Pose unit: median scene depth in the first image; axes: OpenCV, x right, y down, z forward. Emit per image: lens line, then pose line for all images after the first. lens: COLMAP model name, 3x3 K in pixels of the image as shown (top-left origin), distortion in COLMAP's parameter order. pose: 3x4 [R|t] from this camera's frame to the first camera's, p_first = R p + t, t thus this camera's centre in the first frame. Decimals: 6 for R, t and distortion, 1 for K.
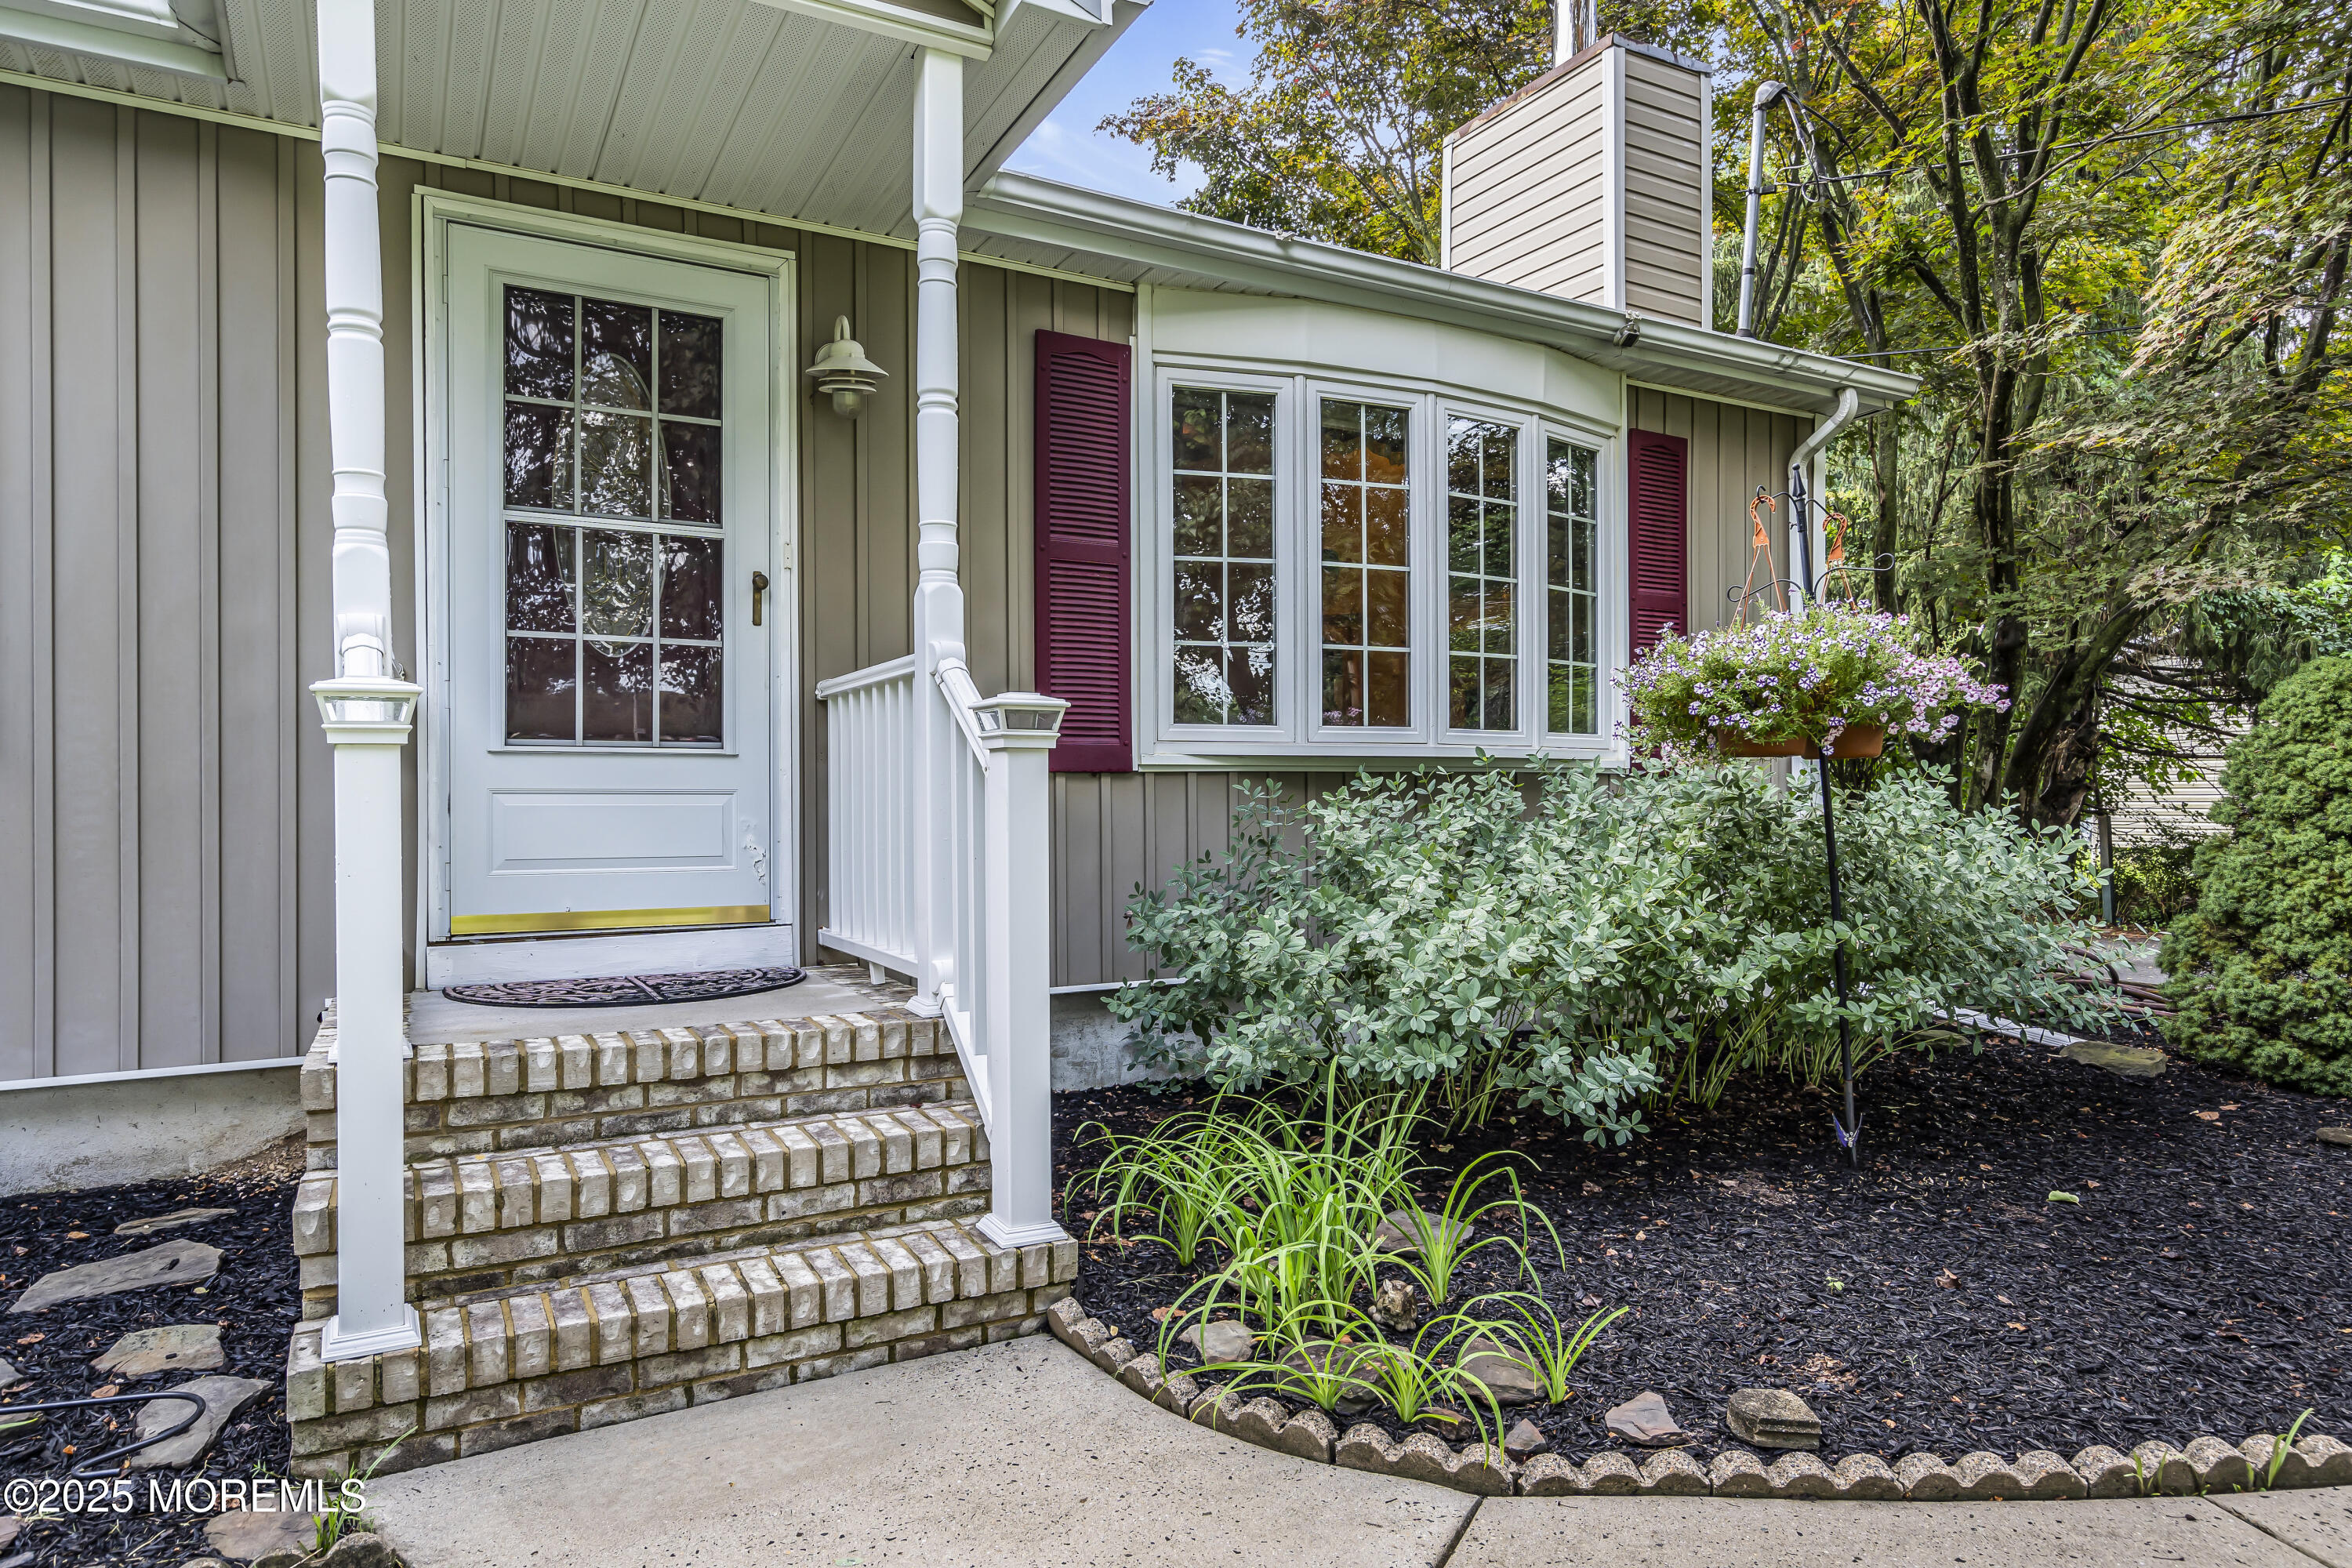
lens RADIAL K [[1476.3, 0, 1173.6], [0, 1476.3, 804.0], [0, 0, 1]] dist [0.020665, -0.001952]
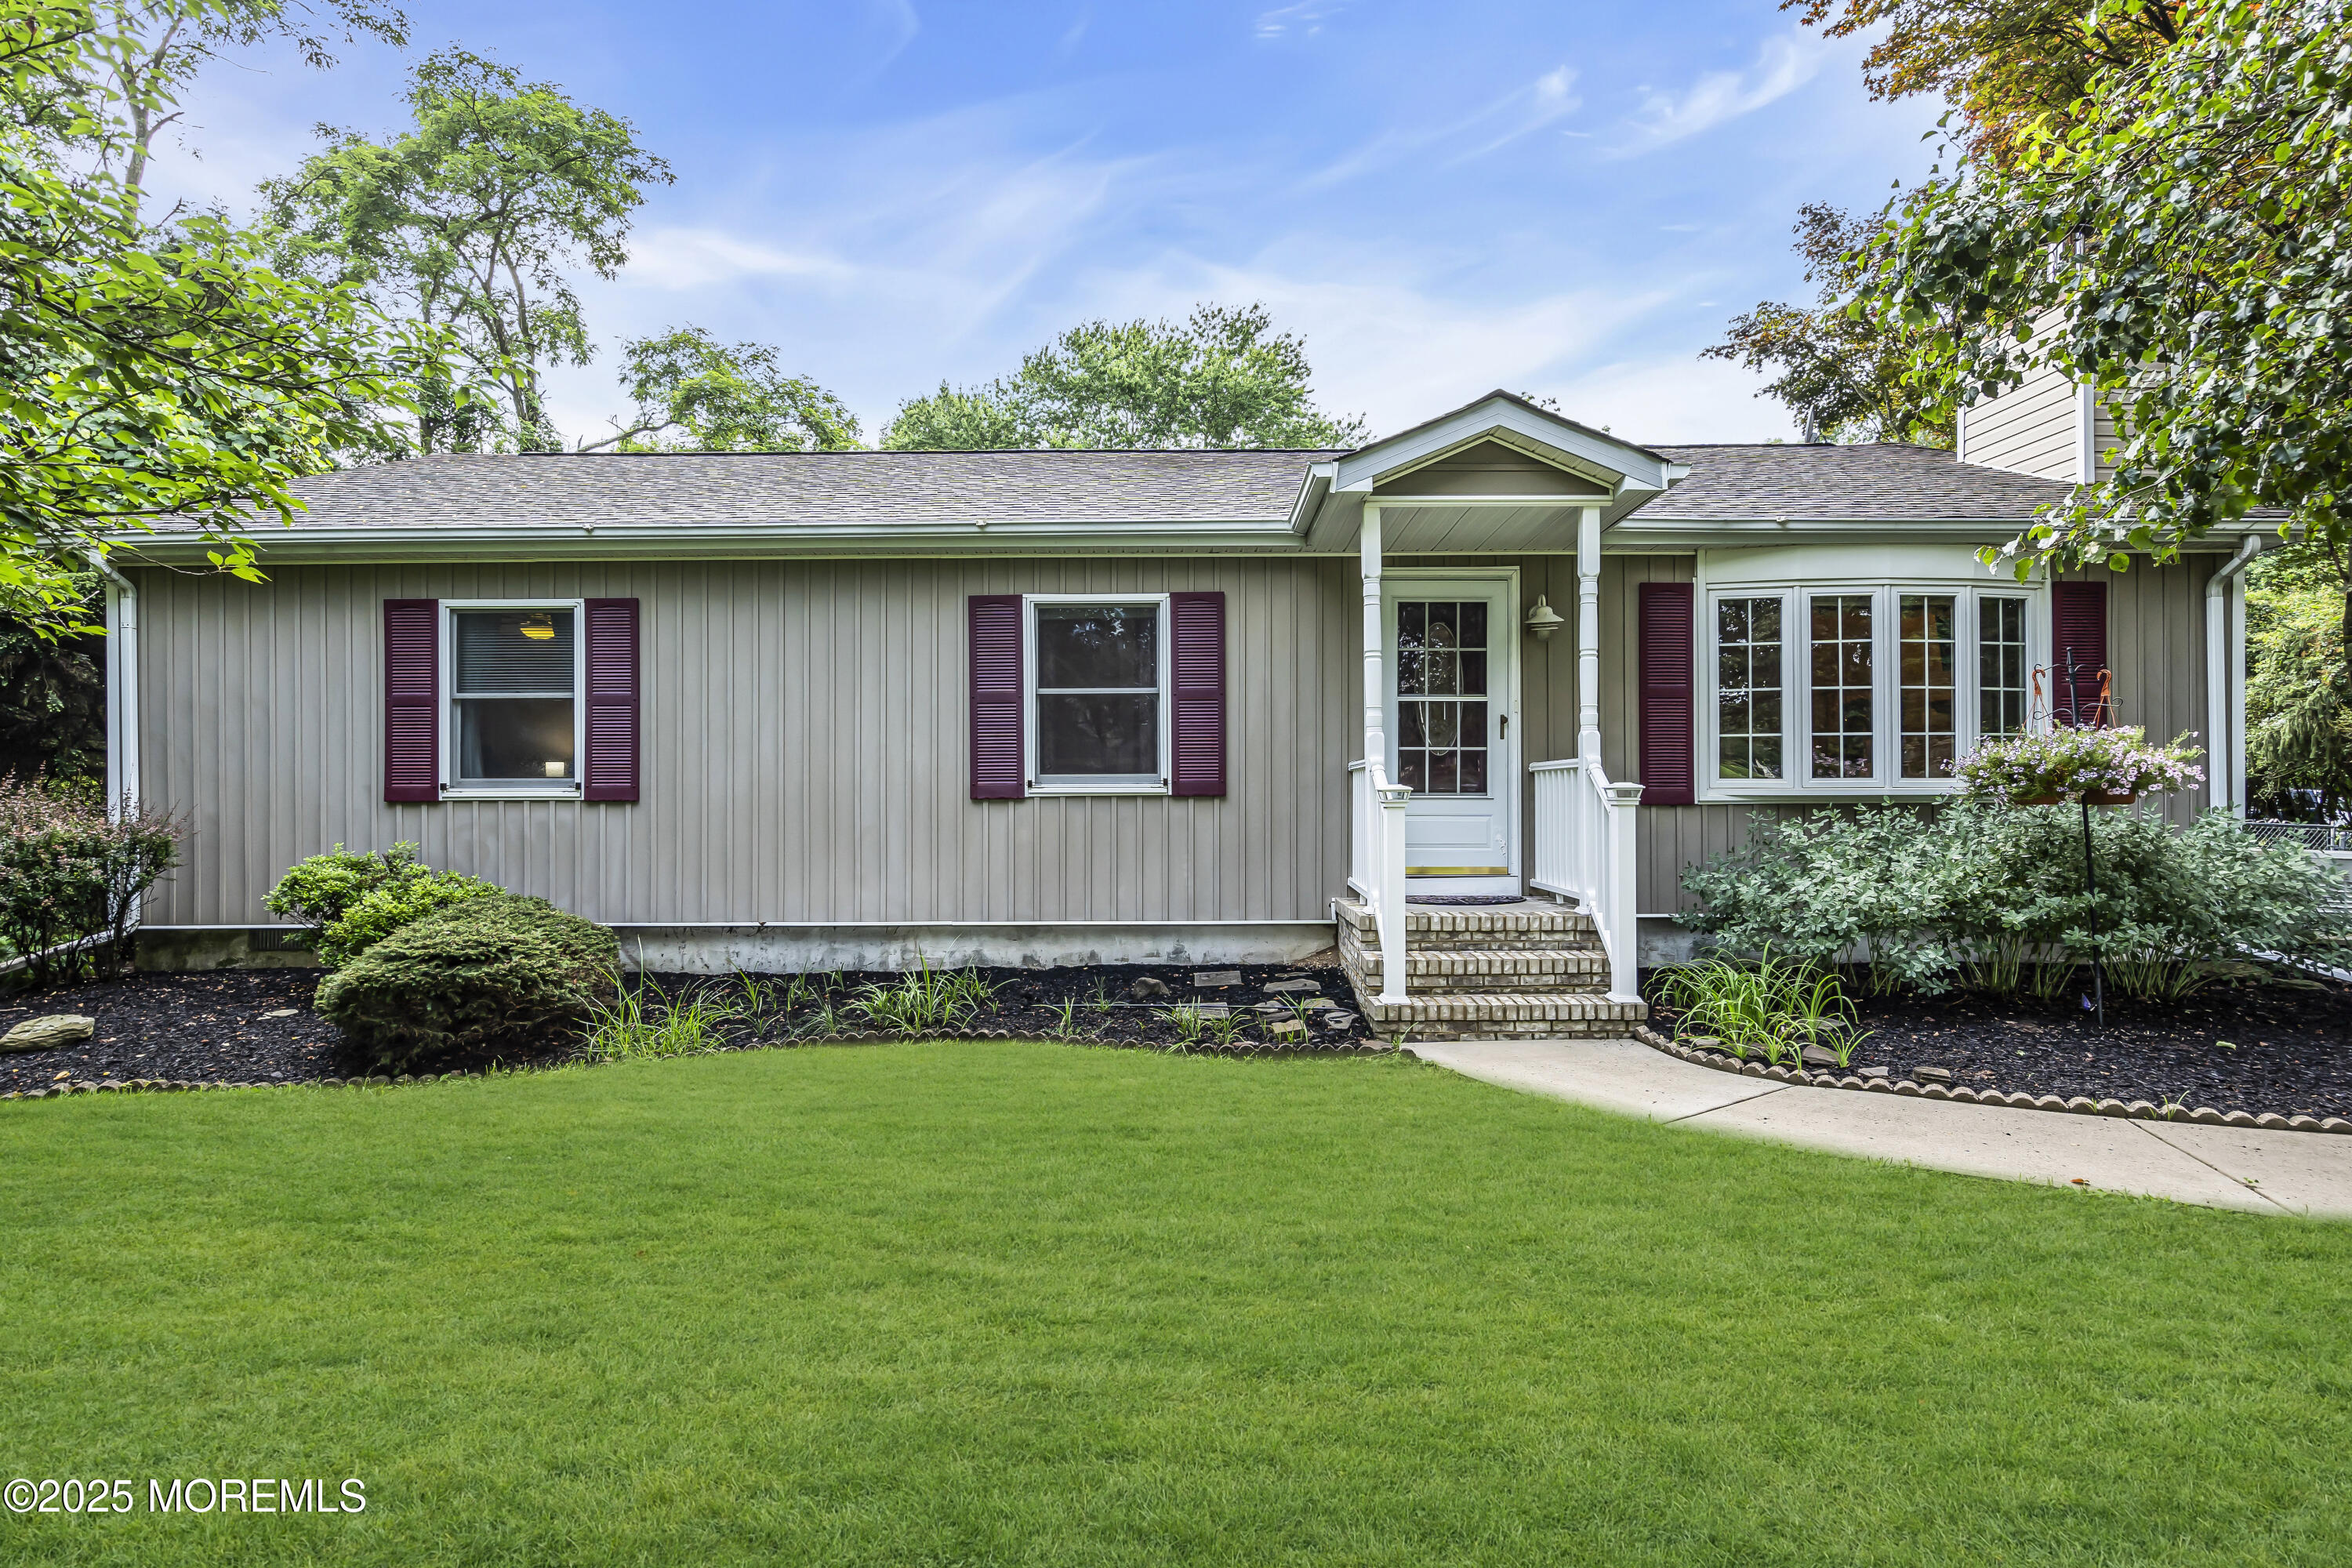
lens RADIAL K [[1175.7, 0, 1148.7], [0, 1175.7, 788.1], [0, 0, 1]] dist [-0.010208, 0.000055]
pose [[0.869851, -0.000919, -0.493314, 0.152123], [-0.002218, 0.999981, -0.005774, -0.045751], [0.493310, 0.006117, 0.869832, -0.964003]]
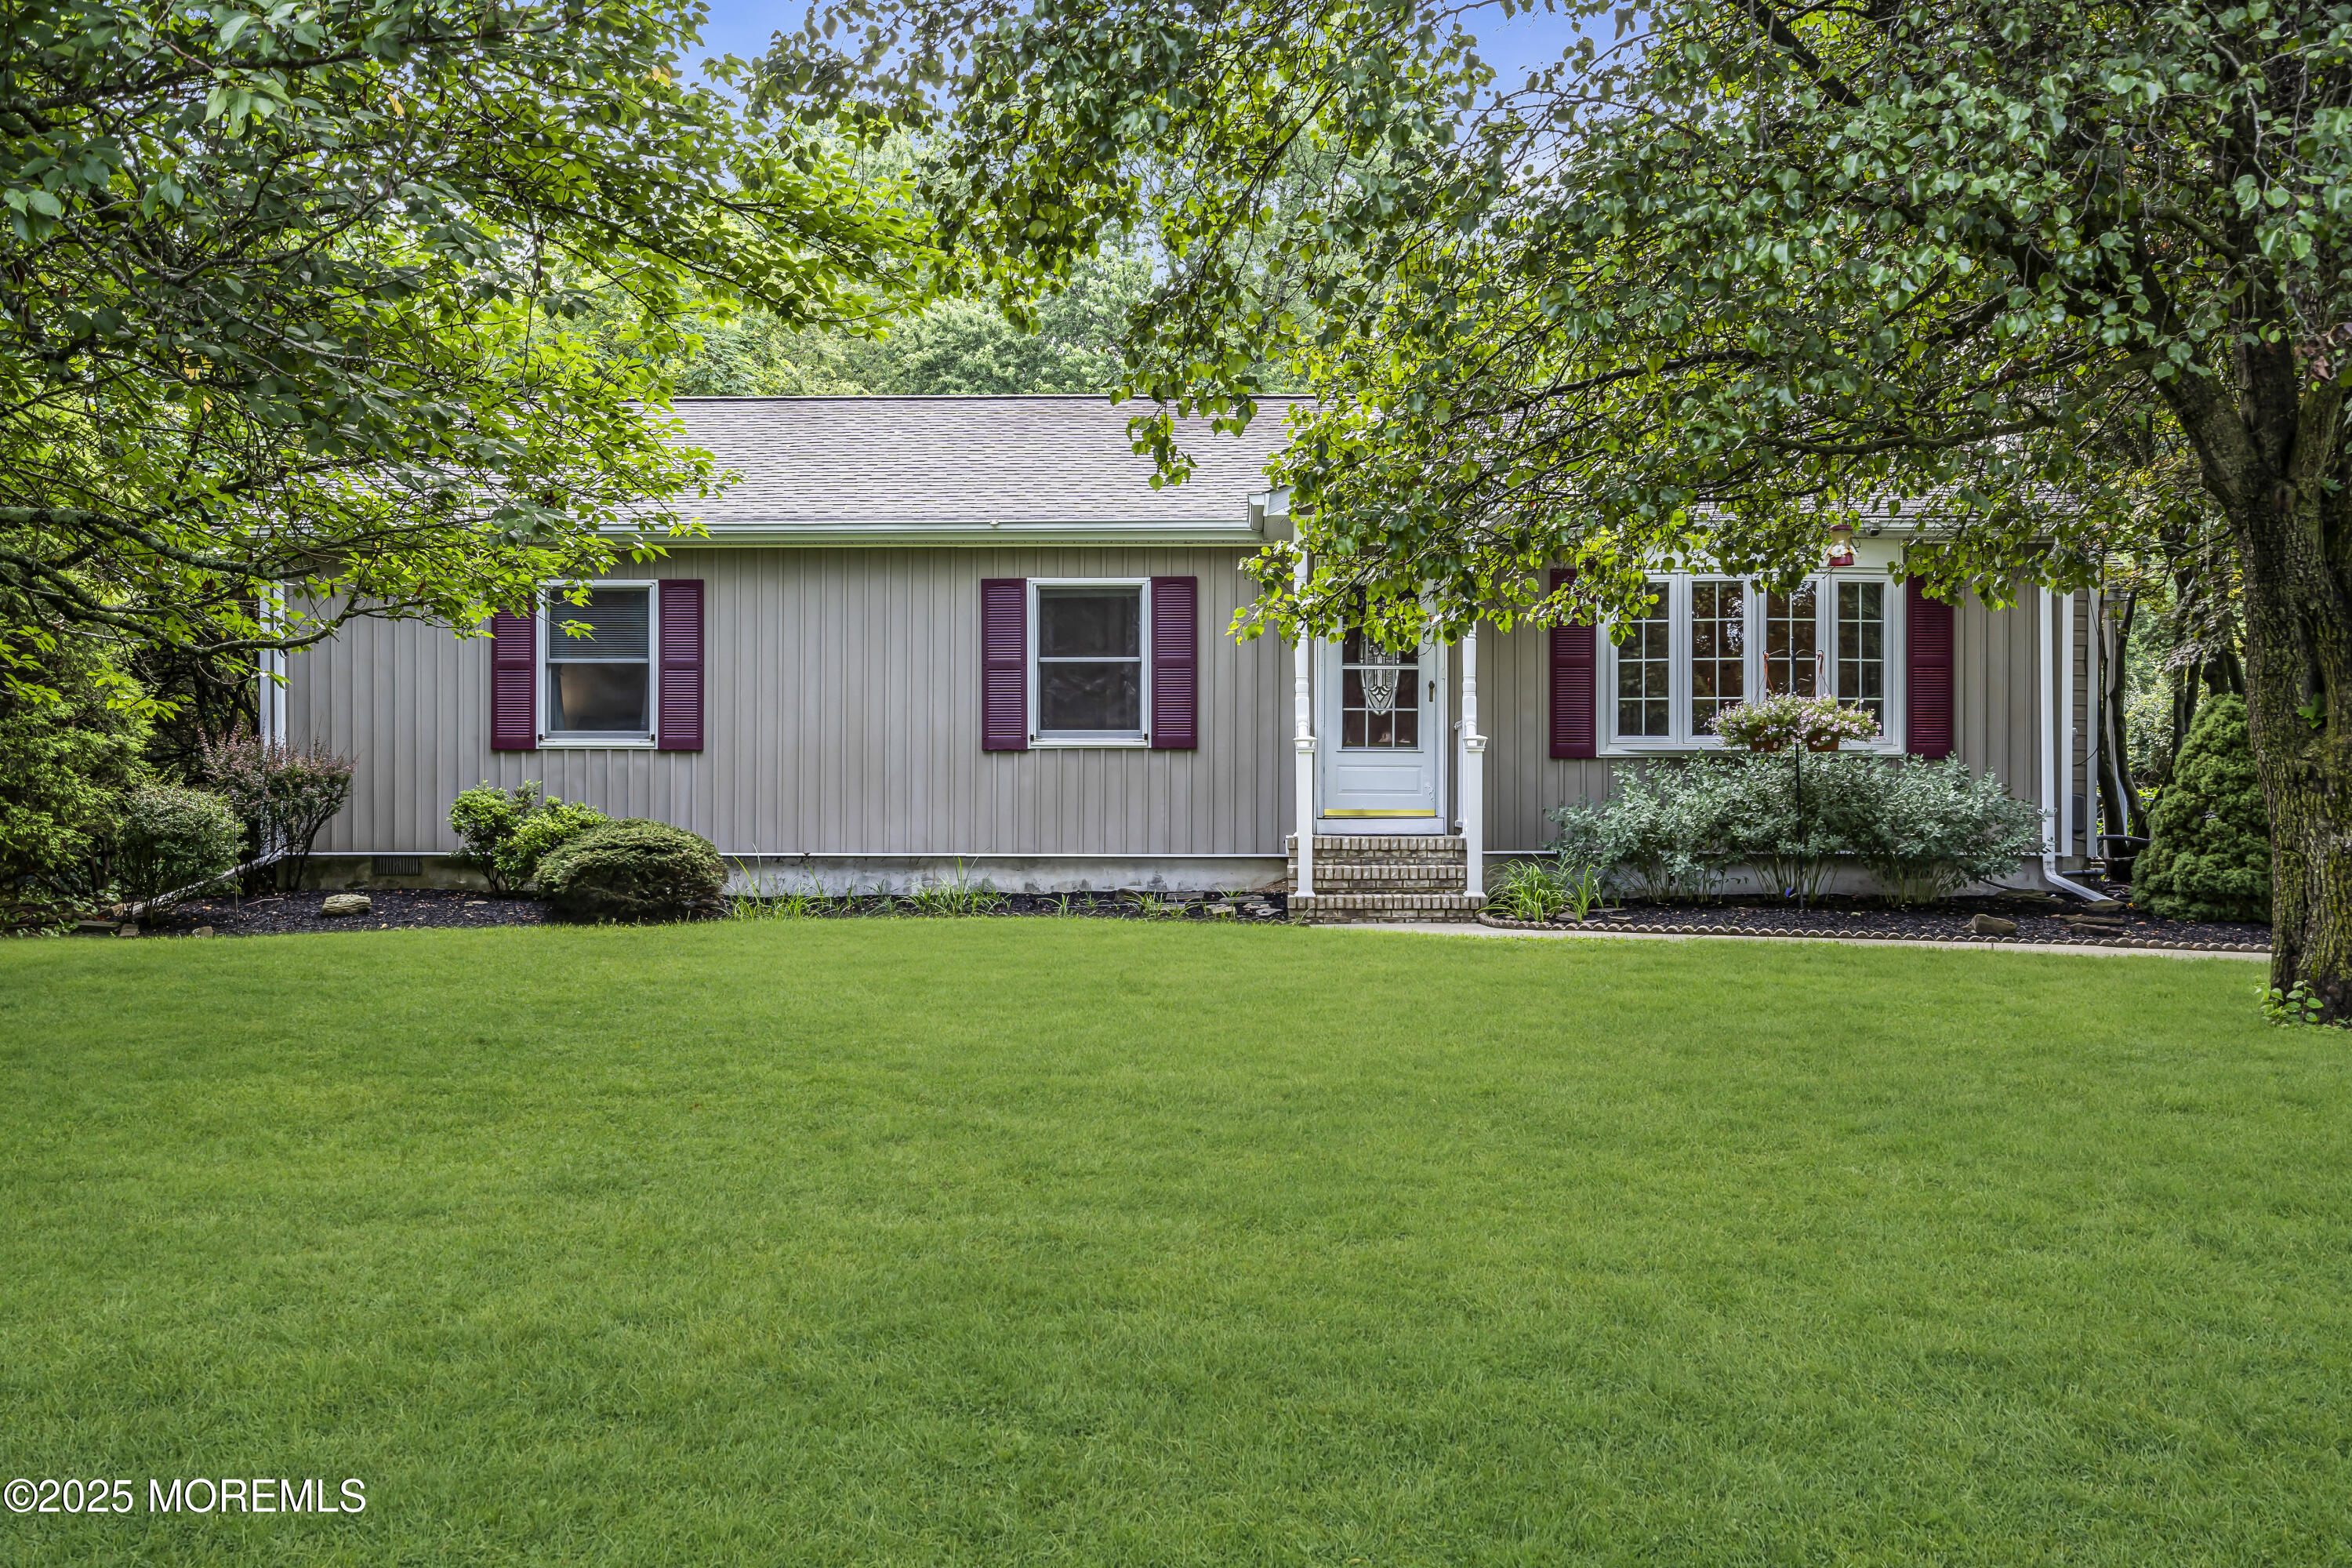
lens RADIAL K [[2092.8, 0, 1170.9], [0, 2092.8, 778.1], [0, 0, 1]] dist [-0.016624, -0.000302]
pose [[0.860323, 0.003299, -0.509738, 1.492755], [-0.007586, 0.999951, -0.006331, 0.050256], [0.509692, 0.009314, 0.860307, -2.977689]]
